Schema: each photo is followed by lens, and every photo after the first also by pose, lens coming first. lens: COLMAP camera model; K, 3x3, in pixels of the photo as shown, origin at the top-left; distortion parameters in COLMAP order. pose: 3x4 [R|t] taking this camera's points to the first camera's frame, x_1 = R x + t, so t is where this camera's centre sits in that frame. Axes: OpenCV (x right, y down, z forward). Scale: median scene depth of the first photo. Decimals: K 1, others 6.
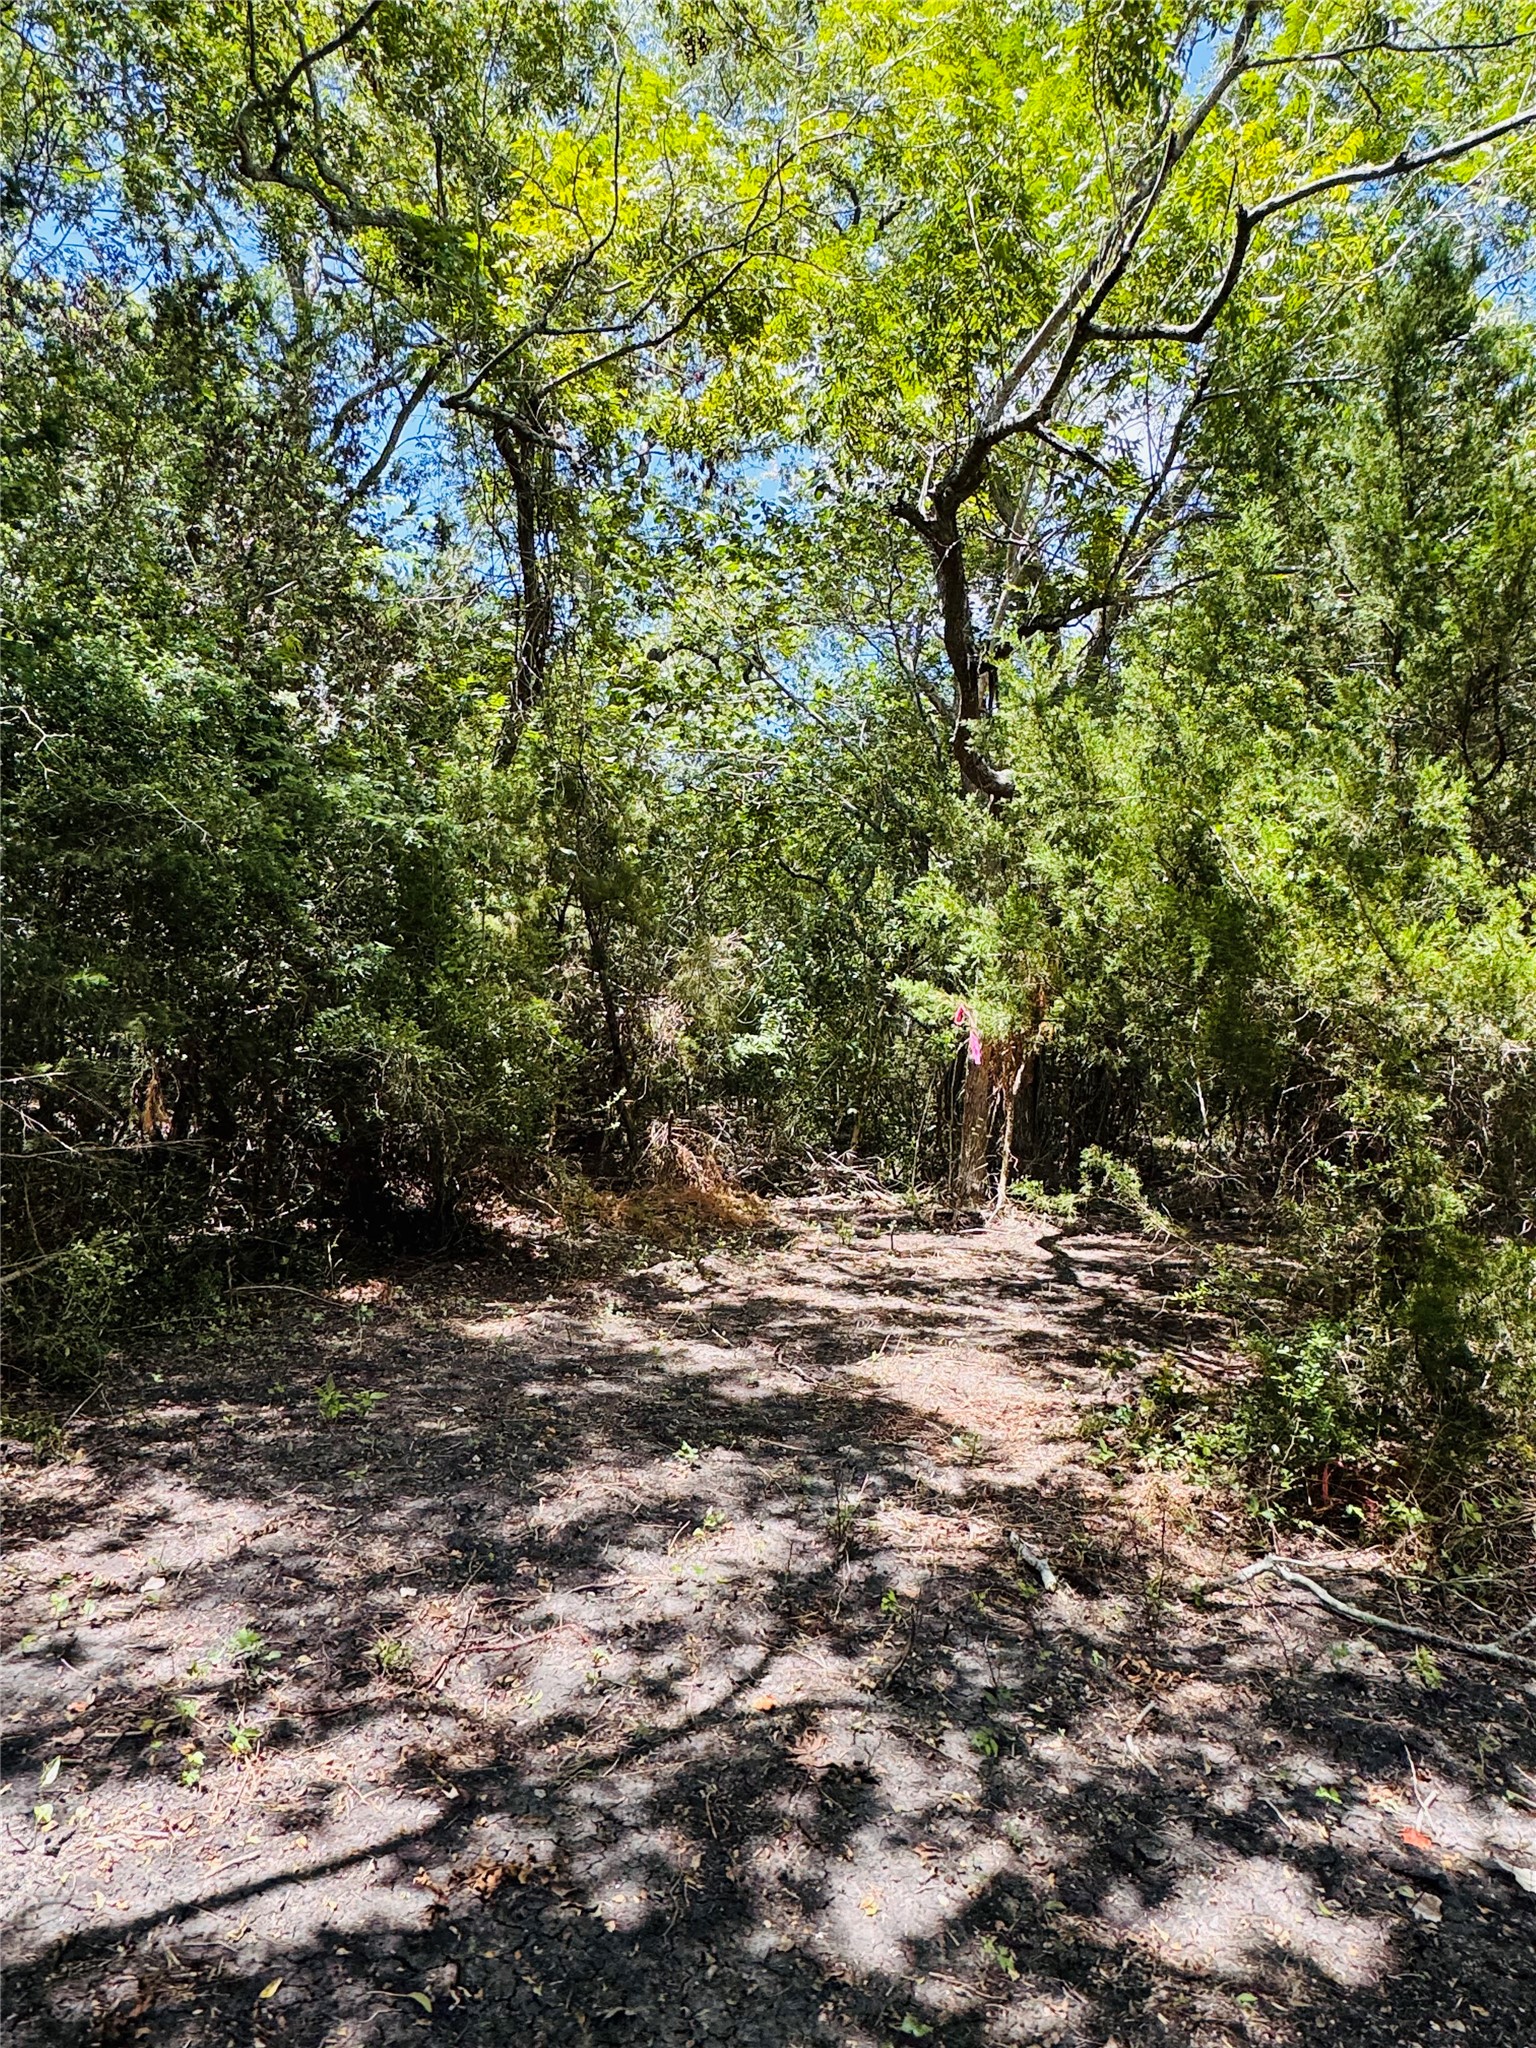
lens RADIAL K [[1246.4, 0, 767.4], [0, 1246.4, 1020.8], [0, 0, 1]] dist [-0.006188, 0.004248]
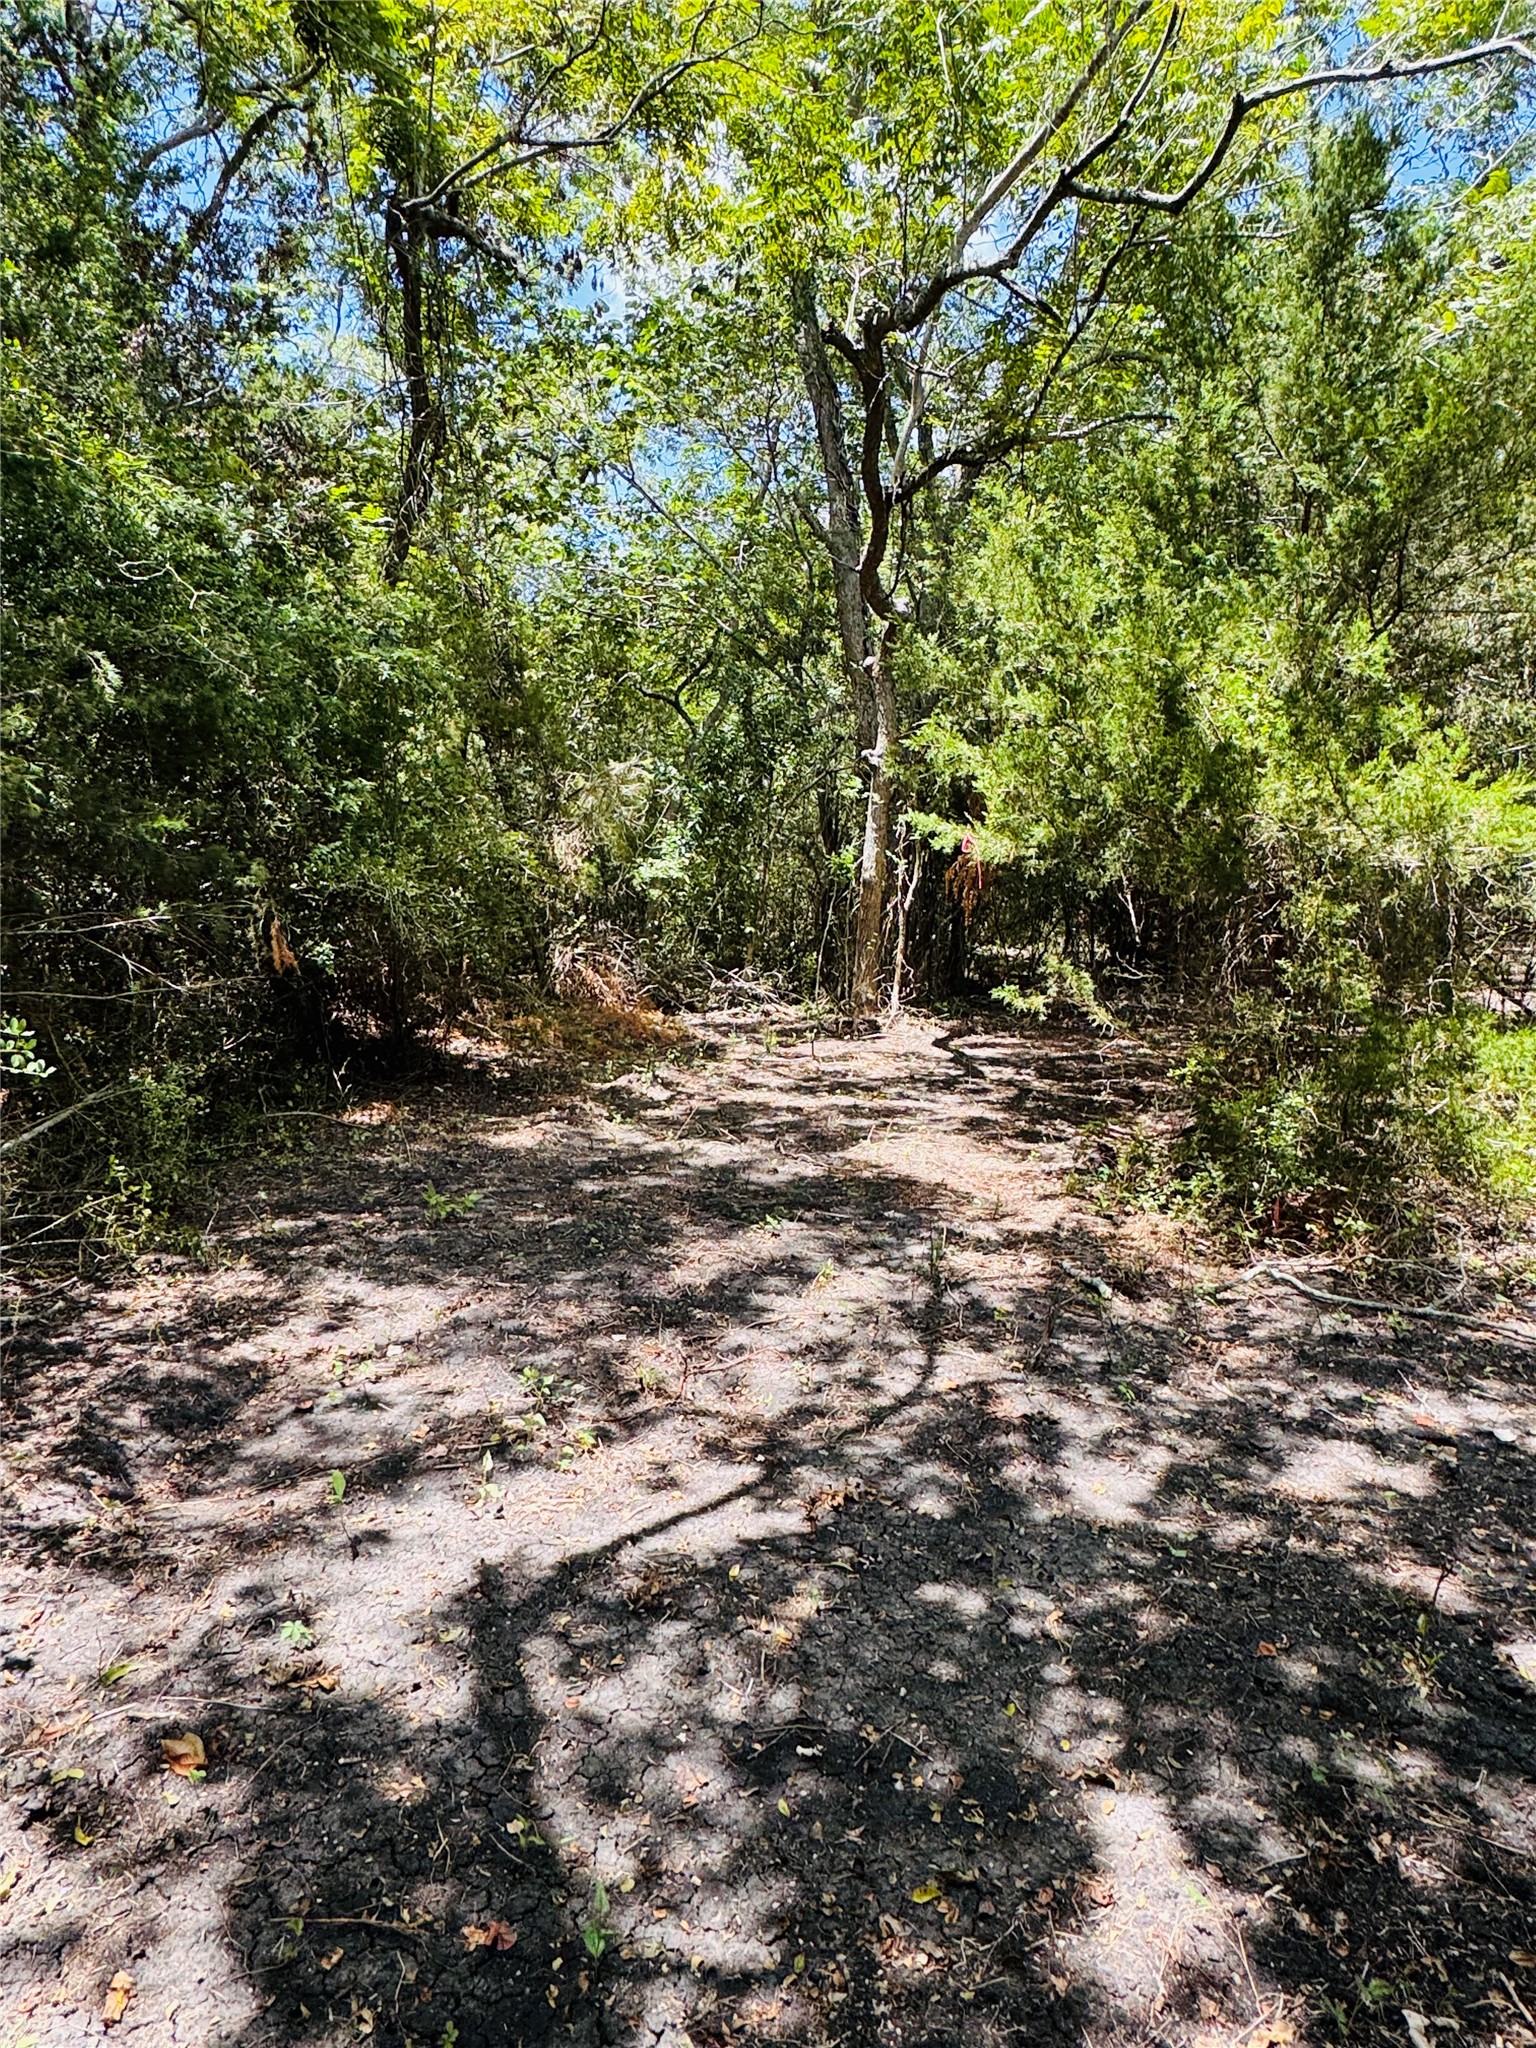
lens RADIAL K [[1245.3, 0, 767.5], [0, 1245.3, 1027.2], [0, 0, 1]] dist [0.000252, -0.002733]
pose [[0.986596, -0.041944, 0.157699, -0.204586], [0.017744, 0.988246, 0.151838, -0.014129], [-0.162214, -0.147005, 0.975744, -0.104099]]
